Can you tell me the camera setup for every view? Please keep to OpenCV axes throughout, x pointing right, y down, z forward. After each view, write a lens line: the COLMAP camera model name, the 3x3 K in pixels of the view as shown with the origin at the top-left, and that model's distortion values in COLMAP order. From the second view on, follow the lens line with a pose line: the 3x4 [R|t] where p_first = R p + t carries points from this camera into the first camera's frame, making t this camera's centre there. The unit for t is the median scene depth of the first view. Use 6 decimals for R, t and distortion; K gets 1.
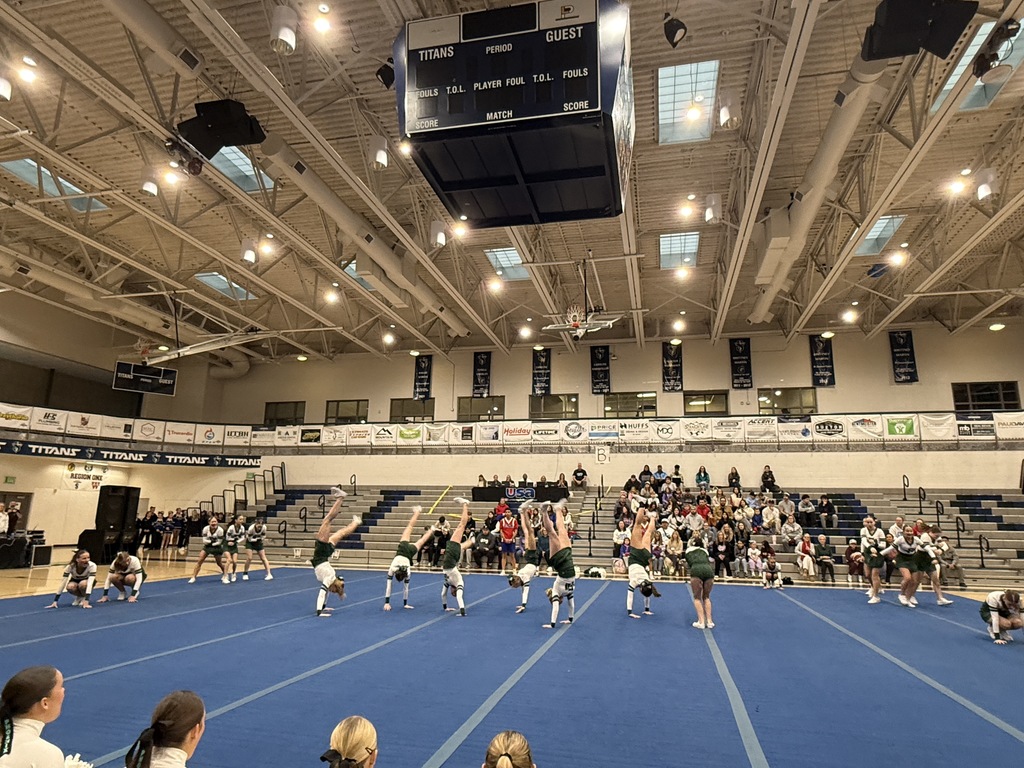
lens RADIAL K [[627.8, 0, 513.6], [0, 627.8, 382.9], [0, 0, 1]] dist [0.001046, 0.000584]
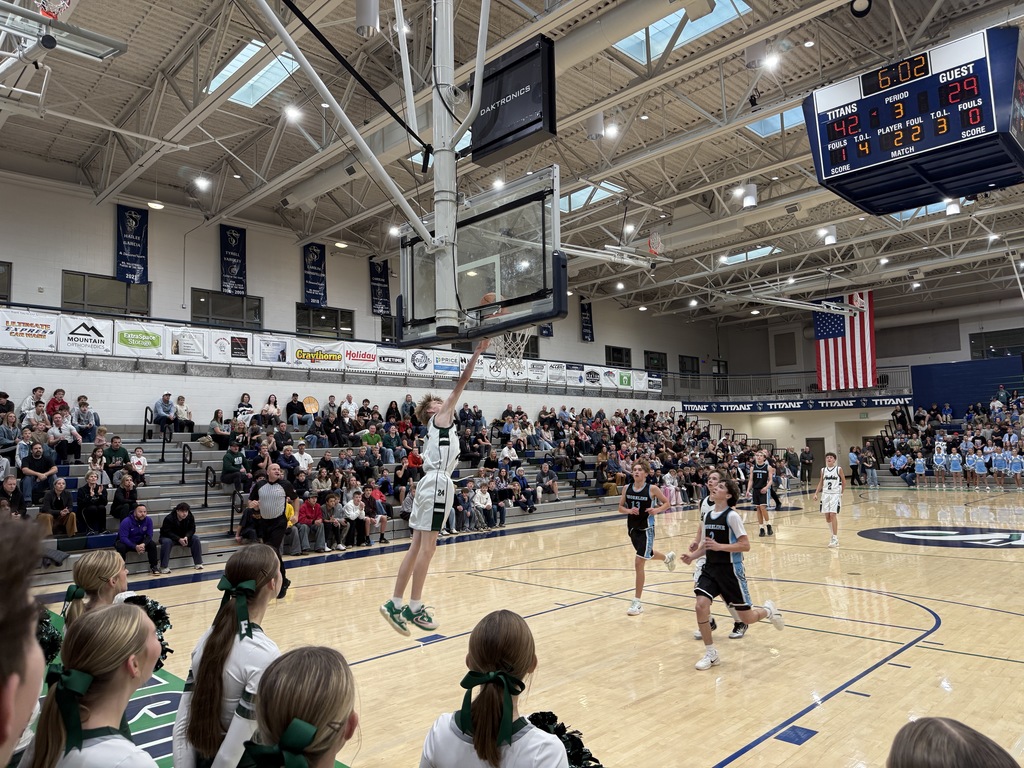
lens RADIAL K [[708.7, 0, 507.7], [0, 708.7, 386.1], [0, 0, 1]] dist [0.111029, -0.148165]
pose [[0.534520, 0.042440, 0.844090, -0.625780], [-0.149322, 0.987769, 0.044894, 0.047010], [-0.831860, -0.150038, 0.534319, 0.366949]]
